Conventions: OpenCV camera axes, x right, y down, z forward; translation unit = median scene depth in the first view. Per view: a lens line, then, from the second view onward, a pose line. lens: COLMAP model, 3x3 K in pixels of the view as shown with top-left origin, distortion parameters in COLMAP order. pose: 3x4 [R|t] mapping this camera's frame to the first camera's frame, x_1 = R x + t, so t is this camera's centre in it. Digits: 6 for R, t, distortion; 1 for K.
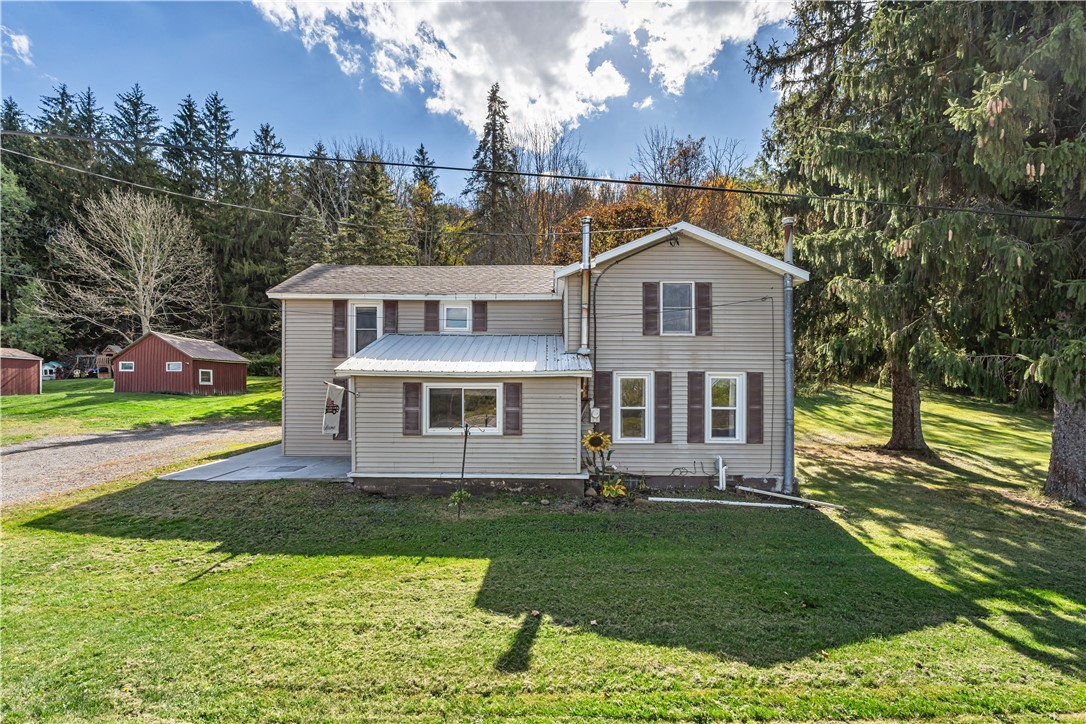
lens RADIAL K [[489.1, 0, 554.6], [0, 489.1, 399.5], [0, 0, 1]] dist [-0.009647, -0.000633]
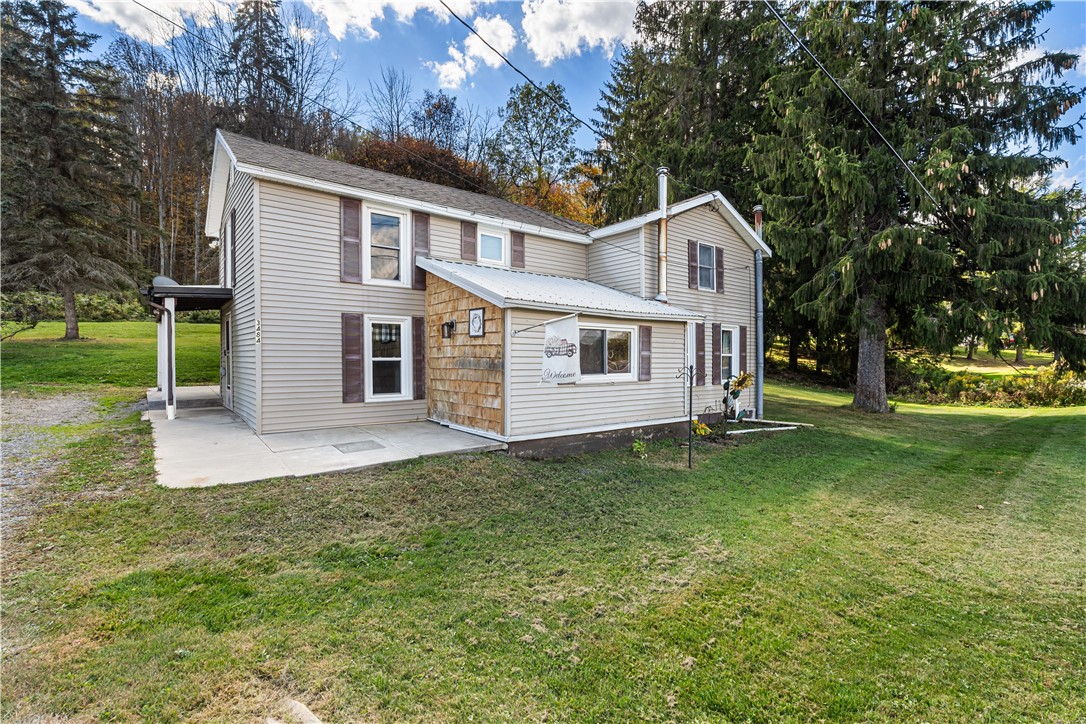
lens RADIAL K [[489.1, 0, 543.6], [0, 489.1, 363.0], [0, 0, 1]] dist [-0.009647, -0.000633]
pose [[0.790575, -0.007226, 0.612323, -0.752470], [0.000297, 0.999935, 0.011417, 0.024847], [-0.612365, -0.008844, 0.790526, 0.330359]]
